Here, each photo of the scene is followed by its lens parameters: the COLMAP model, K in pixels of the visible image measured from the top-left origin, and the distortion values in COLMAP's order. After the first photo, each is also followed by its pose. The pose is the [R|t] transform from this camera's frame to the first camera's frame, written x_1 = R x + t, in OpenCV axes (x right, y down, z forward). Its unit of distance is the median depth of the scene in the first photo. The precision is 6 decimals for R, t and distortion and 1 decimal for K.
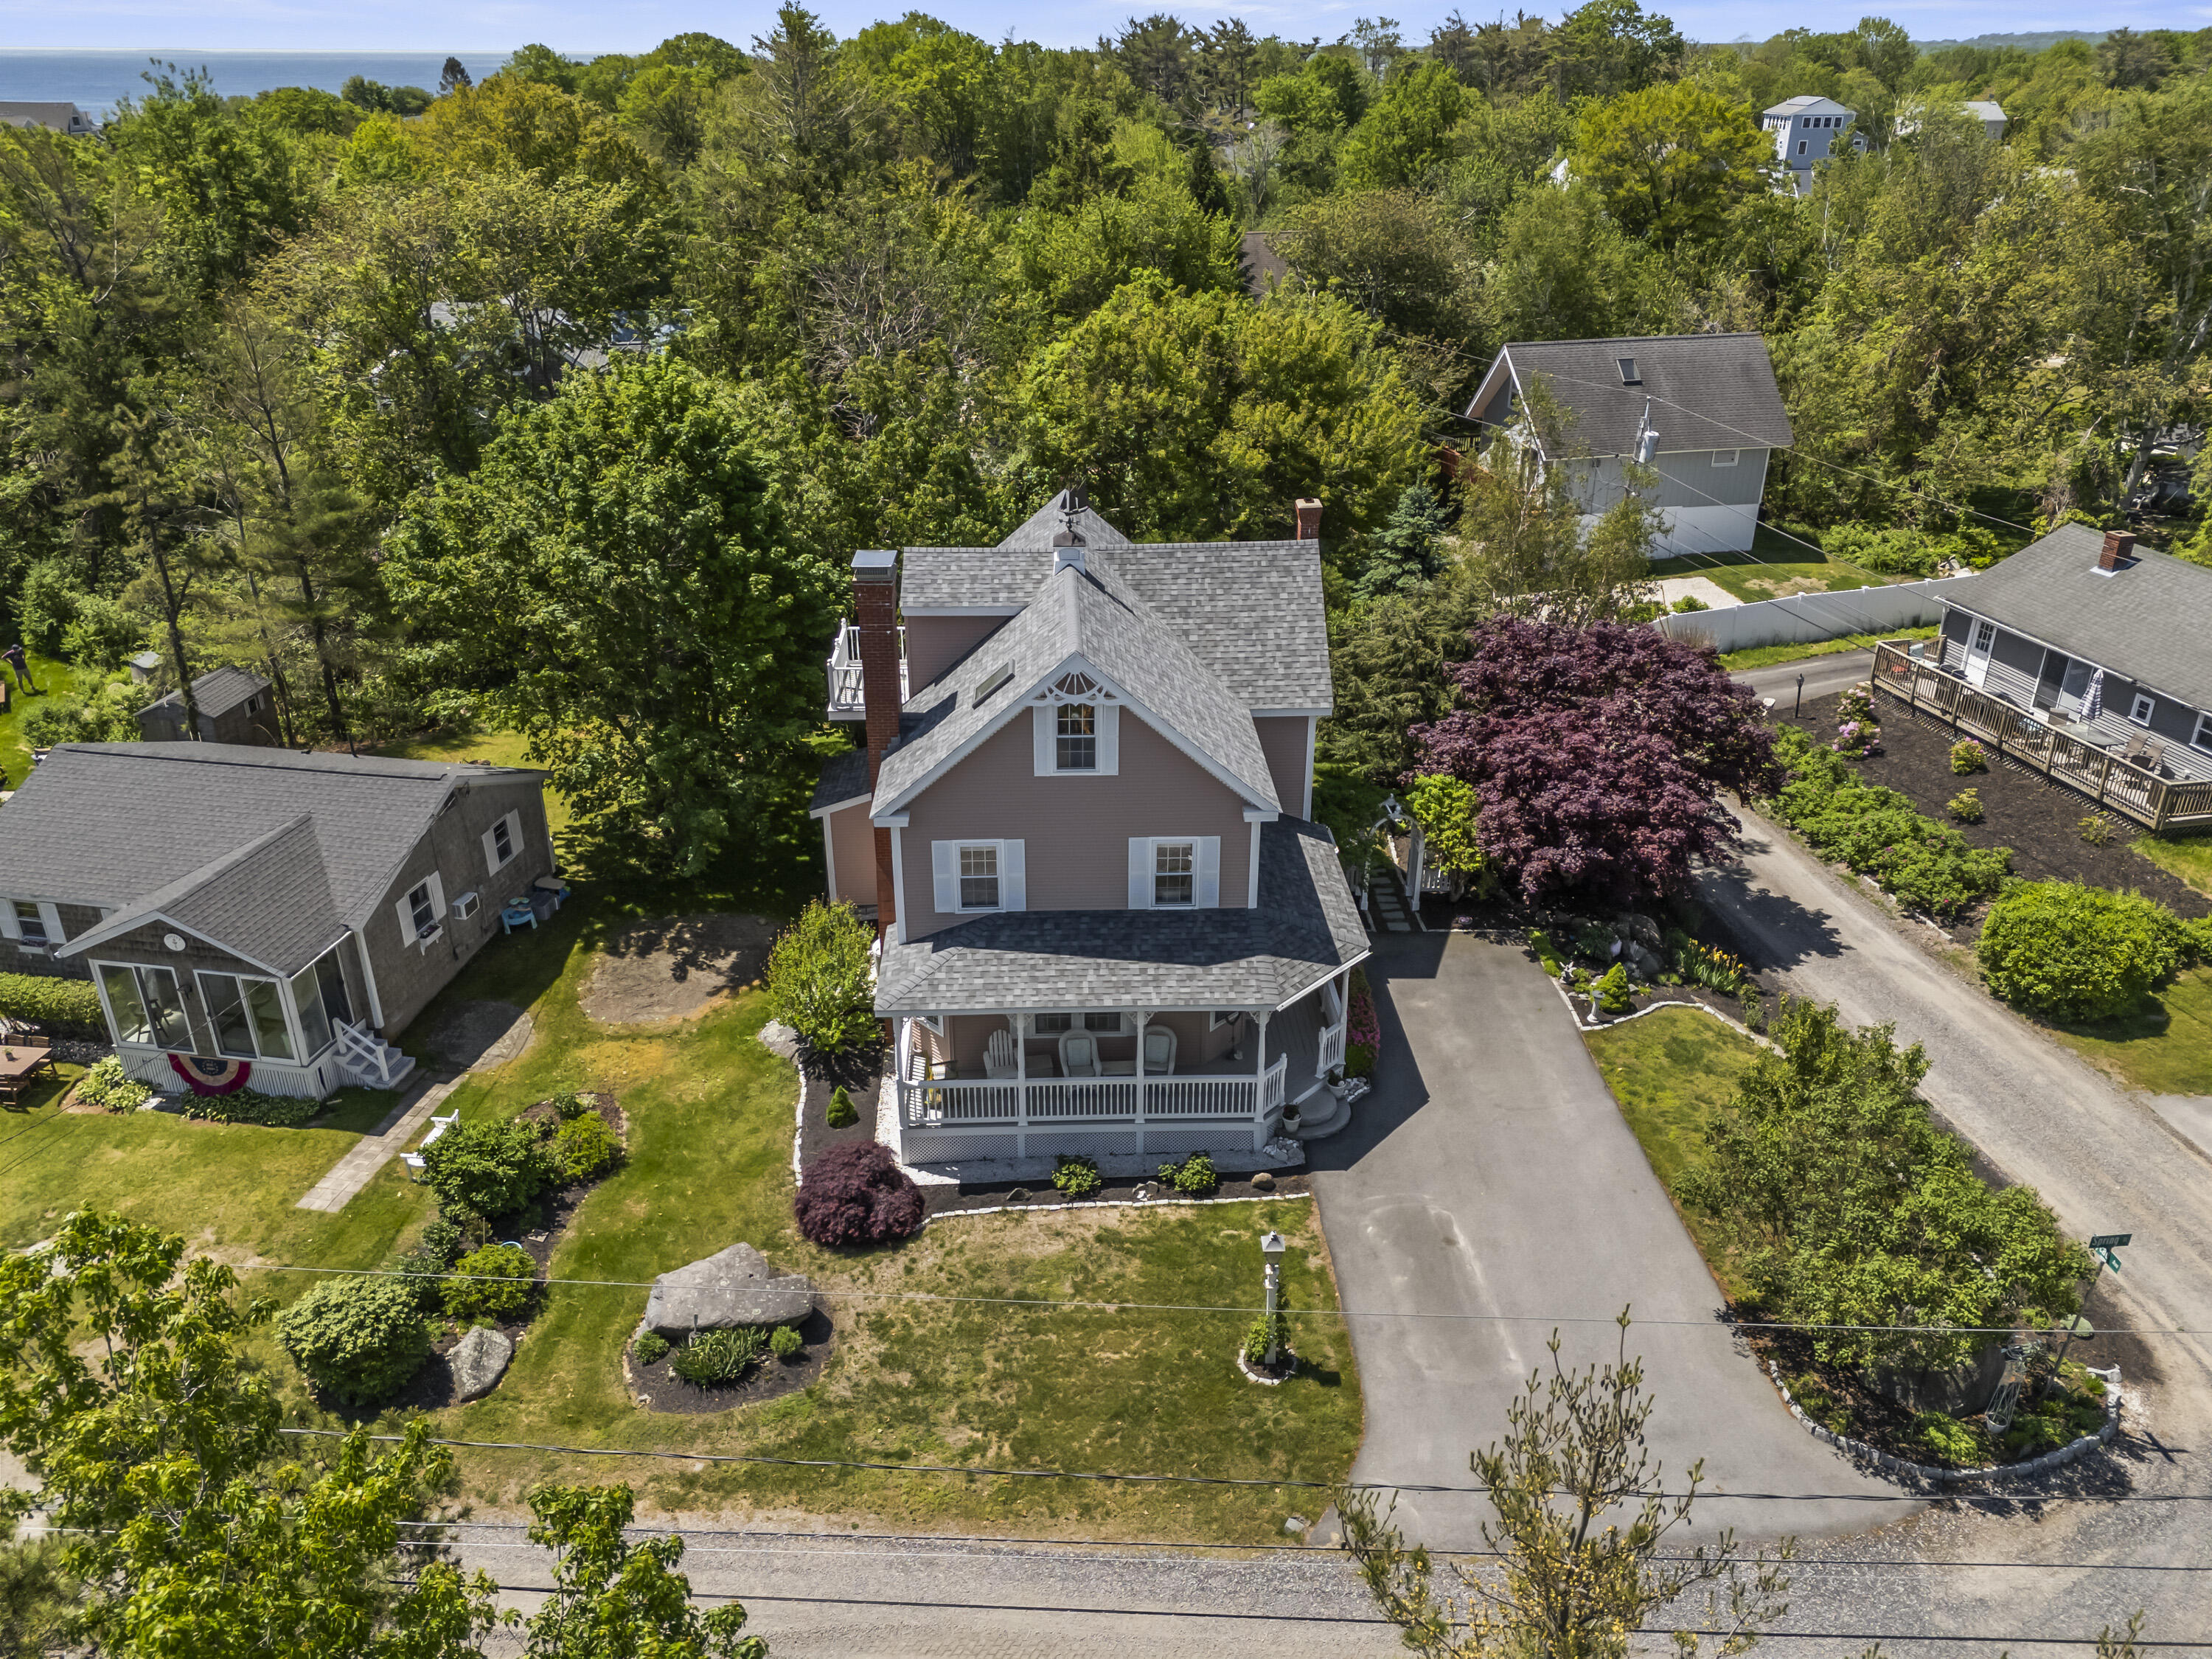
lens RADIAL K [[1627.4, 0, 1106.0], [0, 1627.4, 829.5], [0, 0, 1]] dist [0.067690, -0.057914]
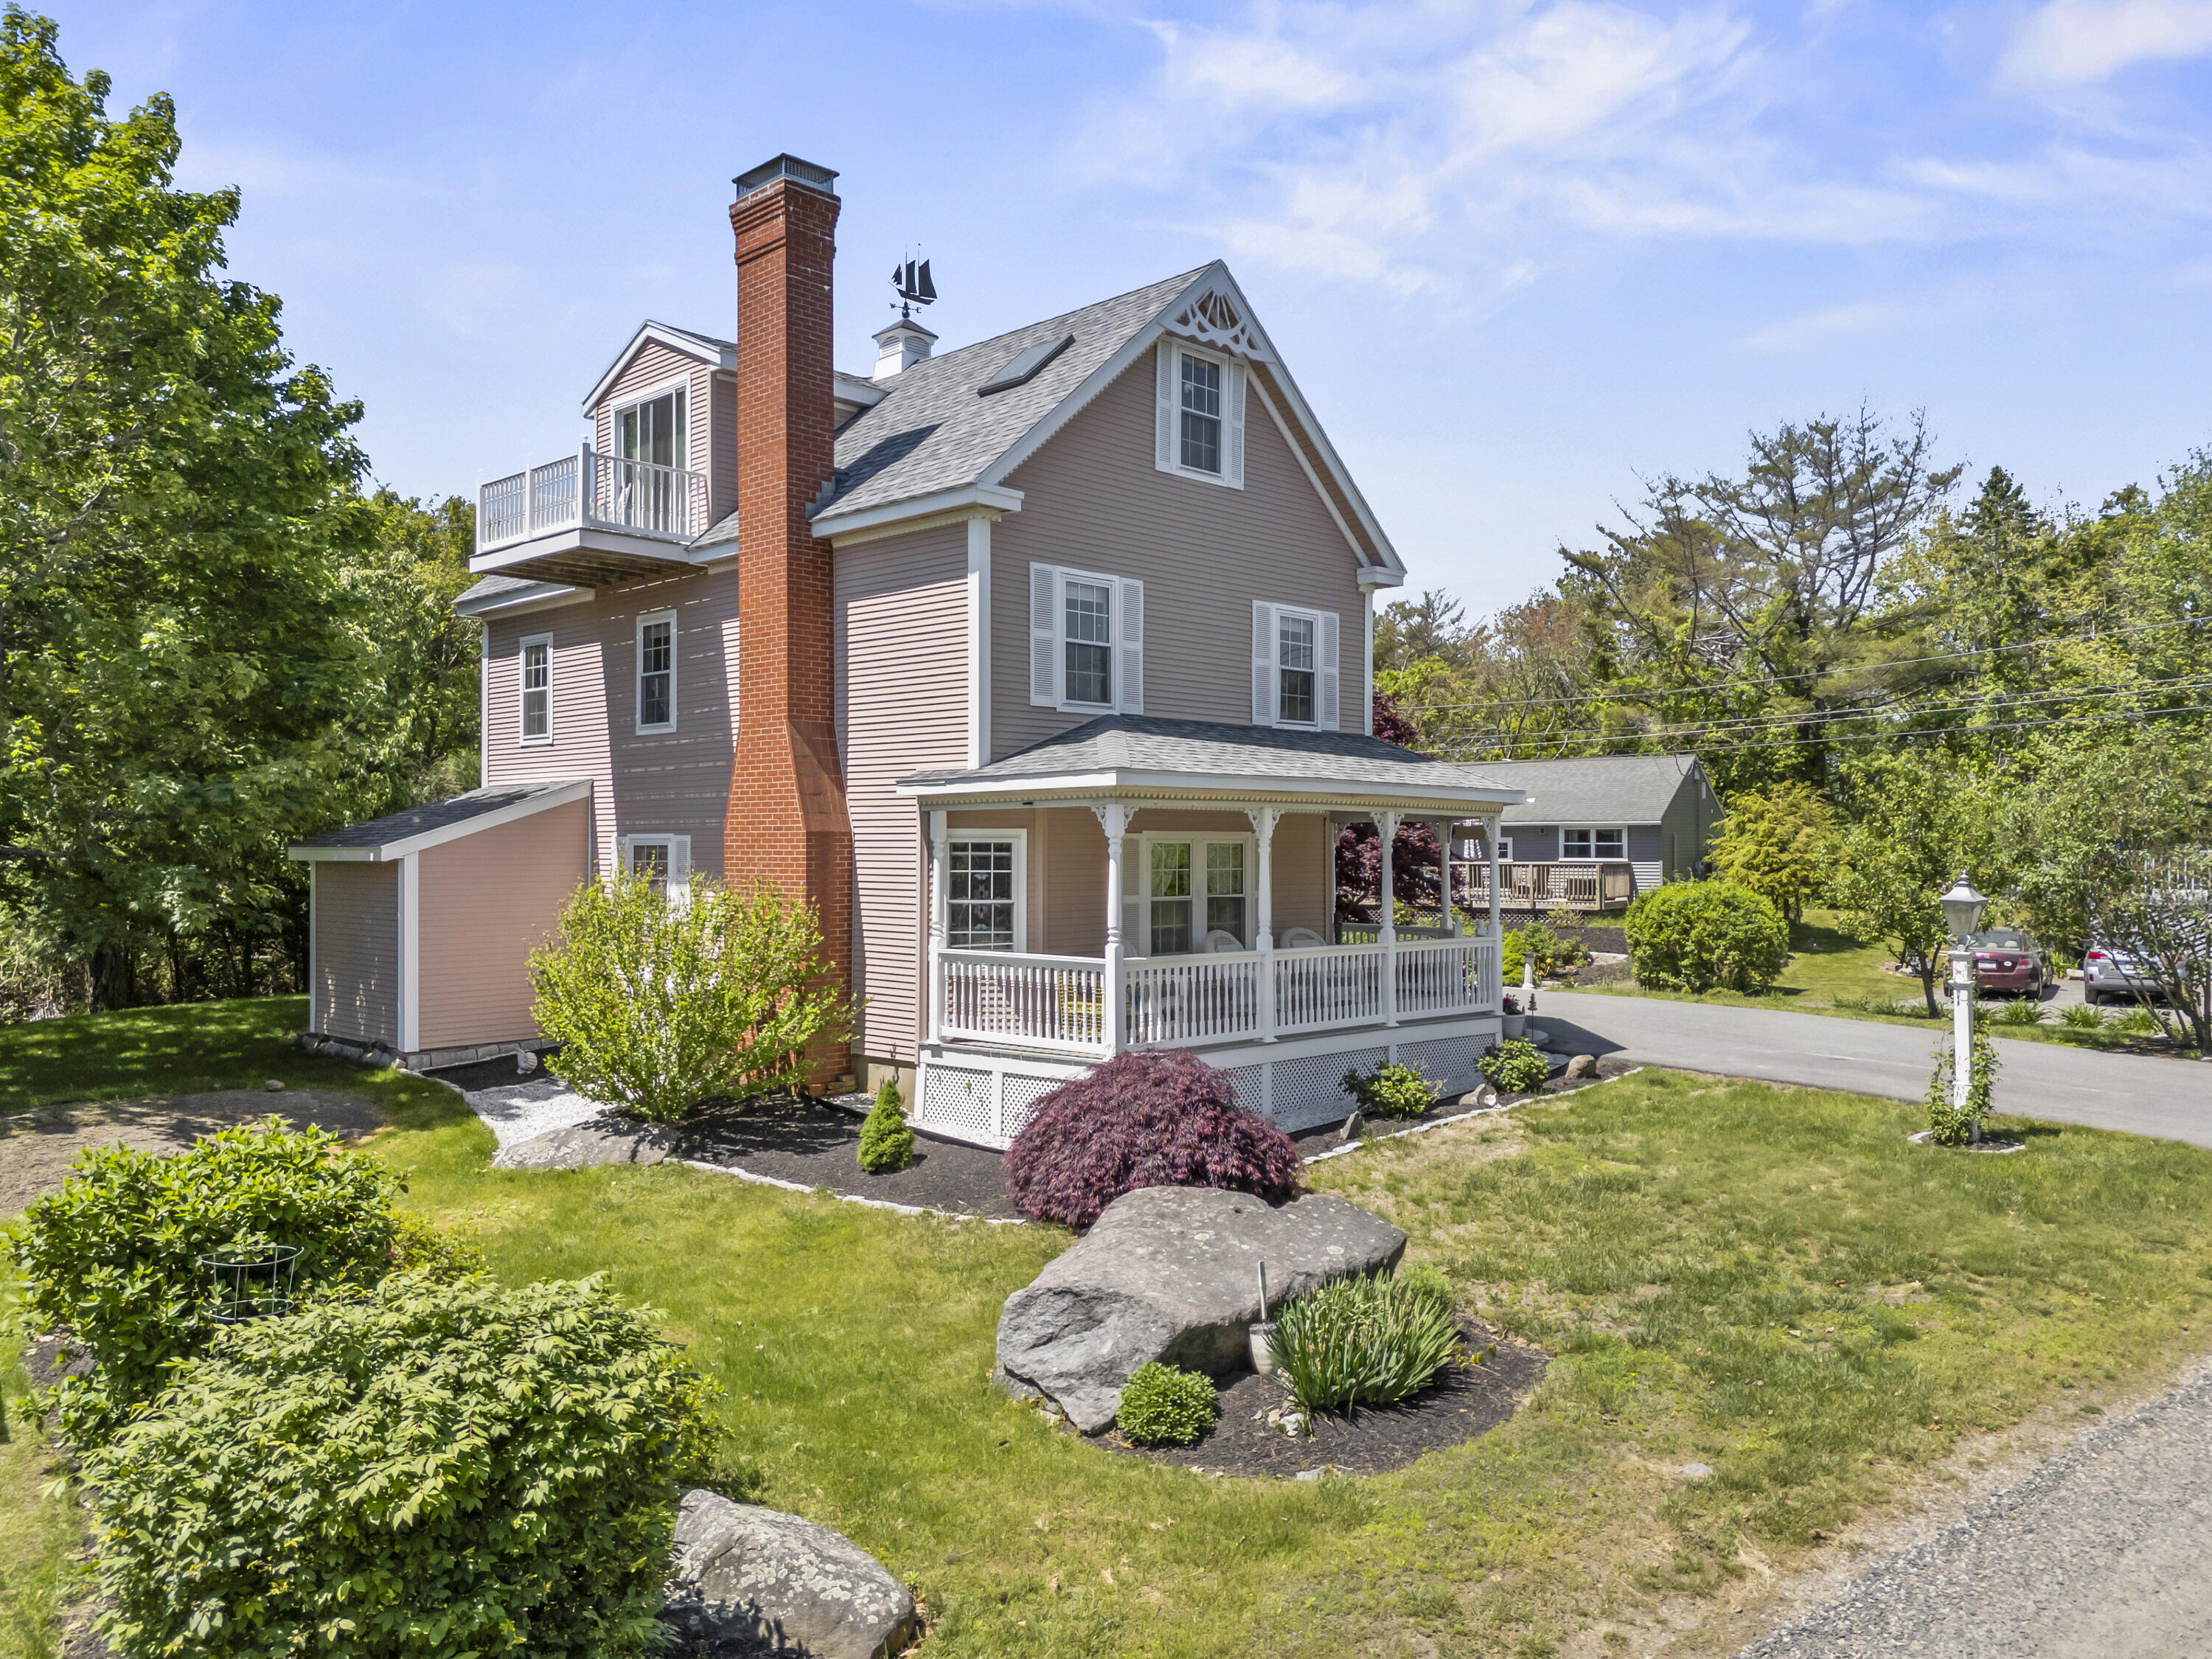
lens RADIAL K [[1627.4, 0, 1106.0], [0, 1627.4, 829.5], [0, 0, 1]] dist [0.067690, -0.057914]
pose [[0.729689, 0.006779, 0.683746, -0.468778], [0.292372, 0.900838, -0.320950, 0.277385], [-0.618120, 0.434102, 0.655350, 0.642893]]
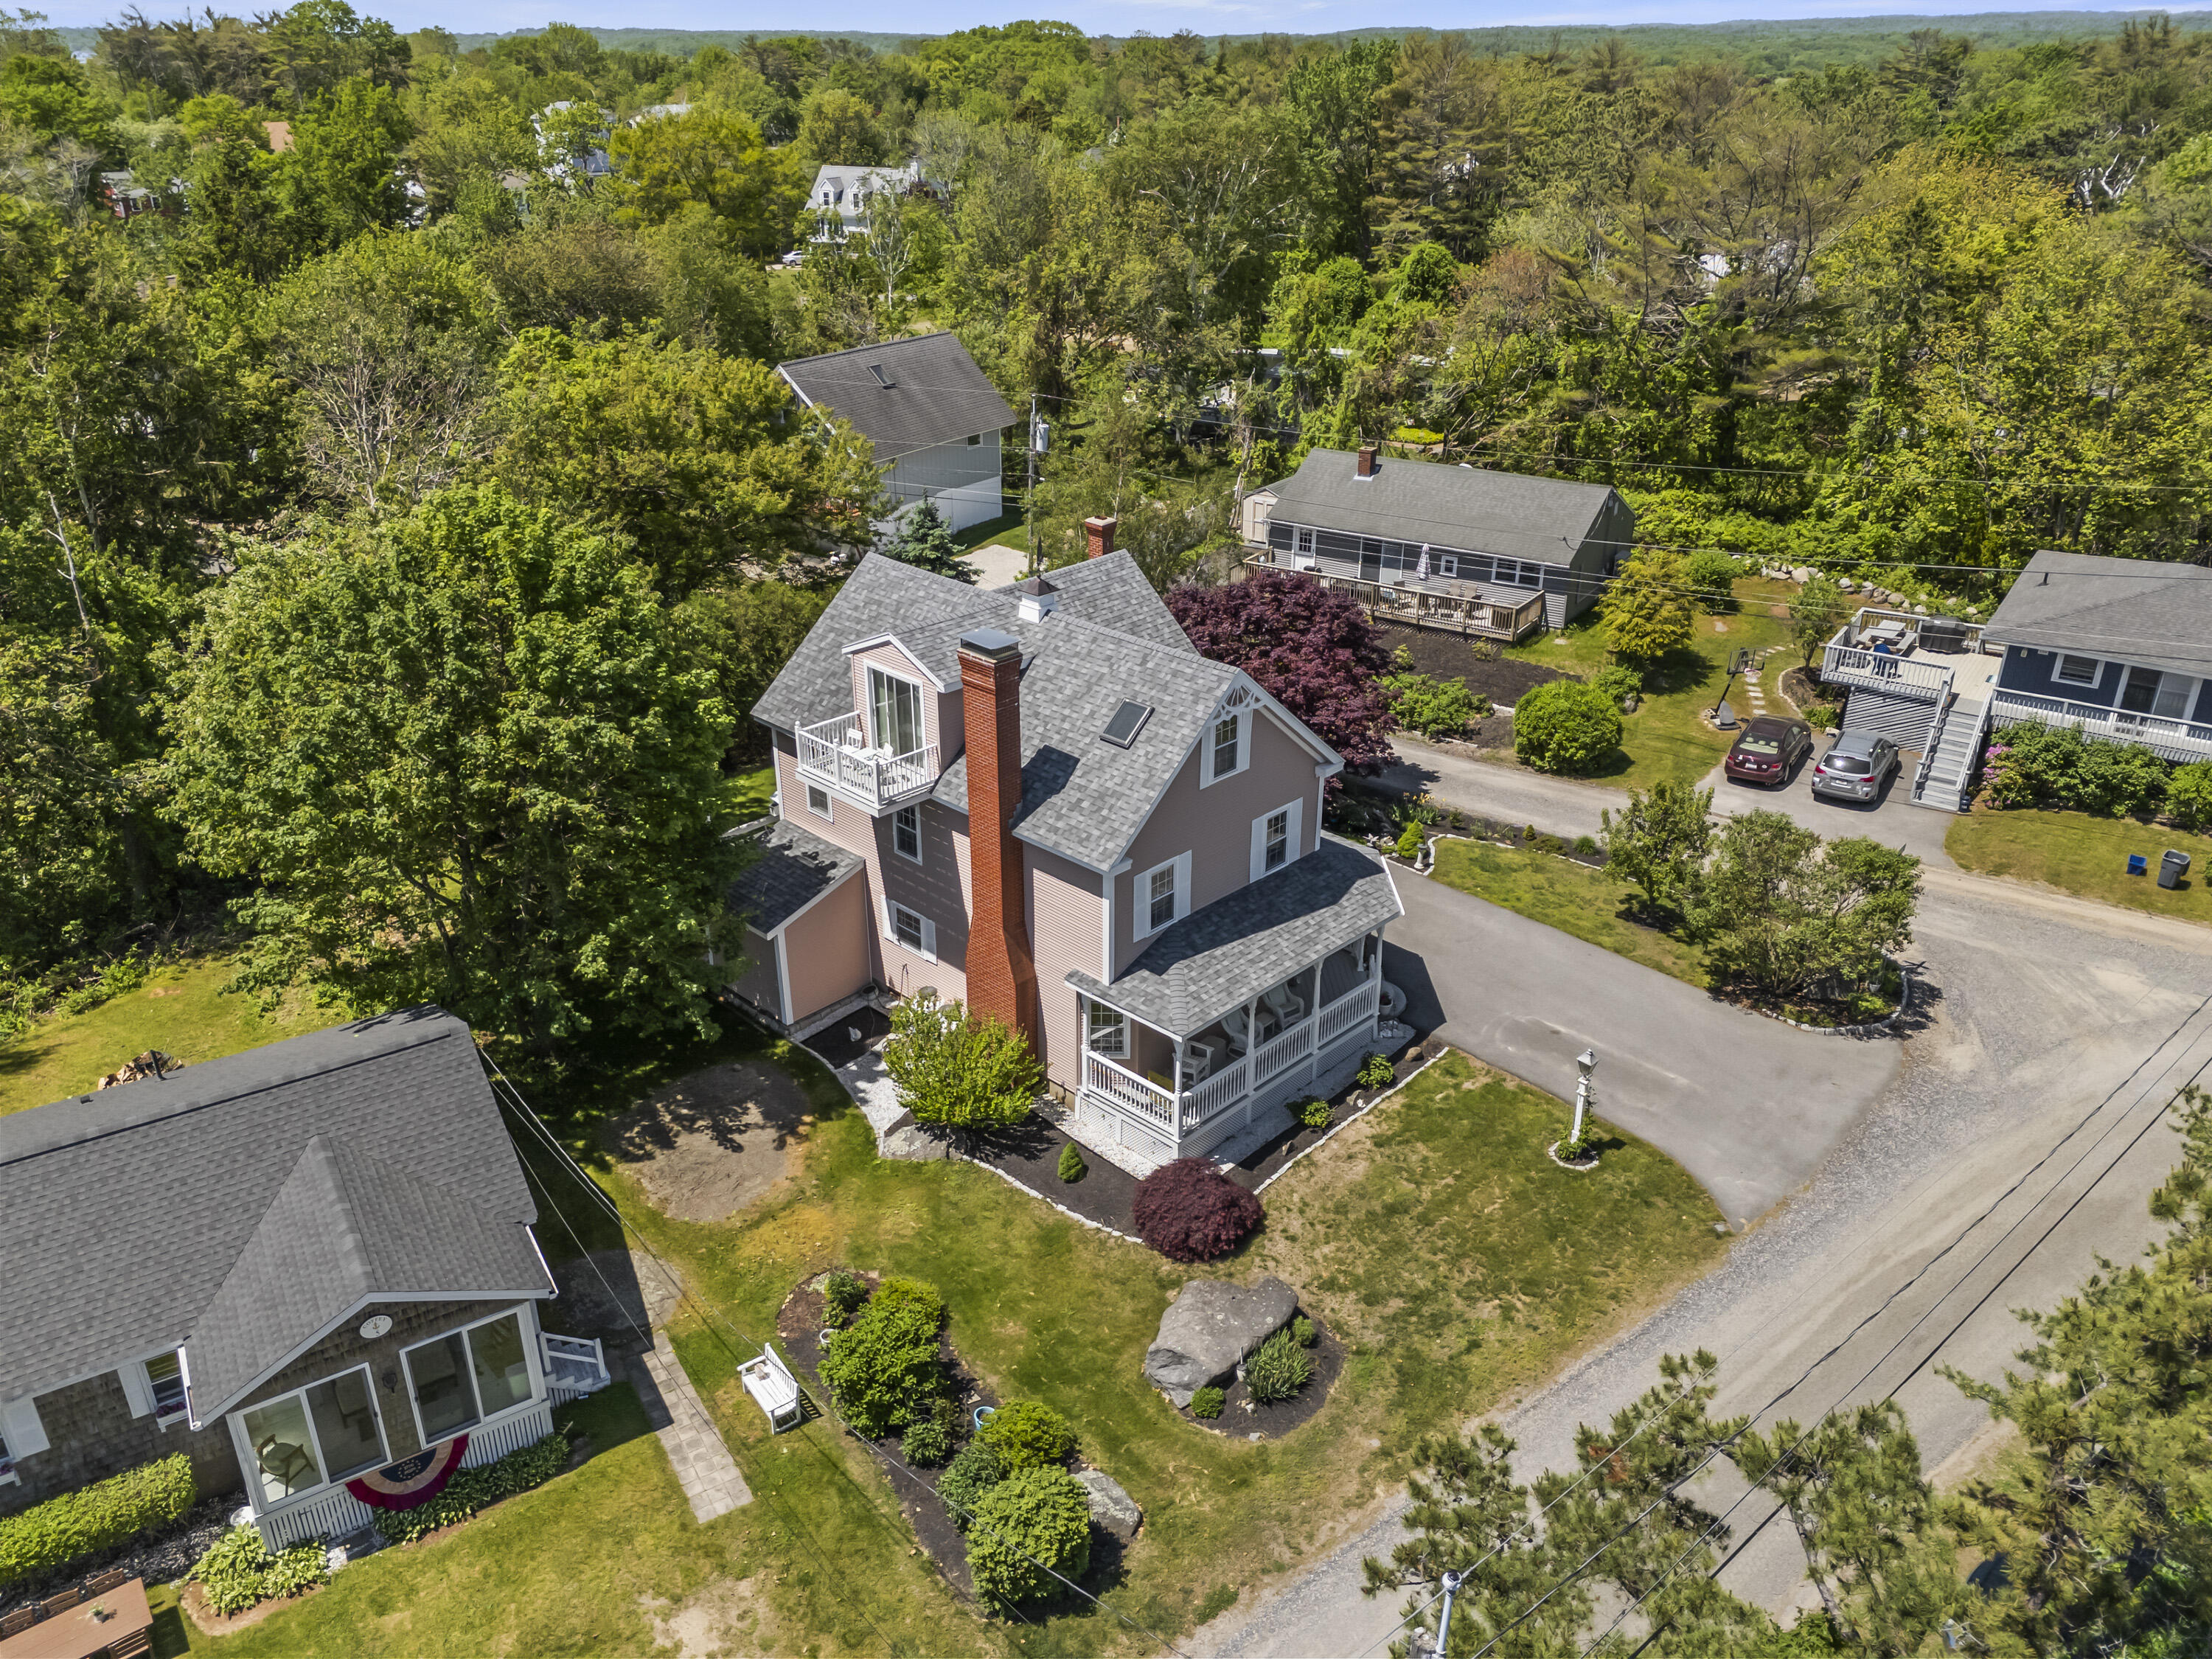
lens RADIAL K [[1615.4, 0, 1106.0], [0, 1615.4, 829.5], [0, 0, 1]] dist [0.065478, -0.030092]
pose [[0.727541, -0.297214, 0.618343, -0.757947], [0.294350, 0.949348, 0.109984, -0.143044], [-0.619712, 0.101991, 0.778174, 0.178543]]
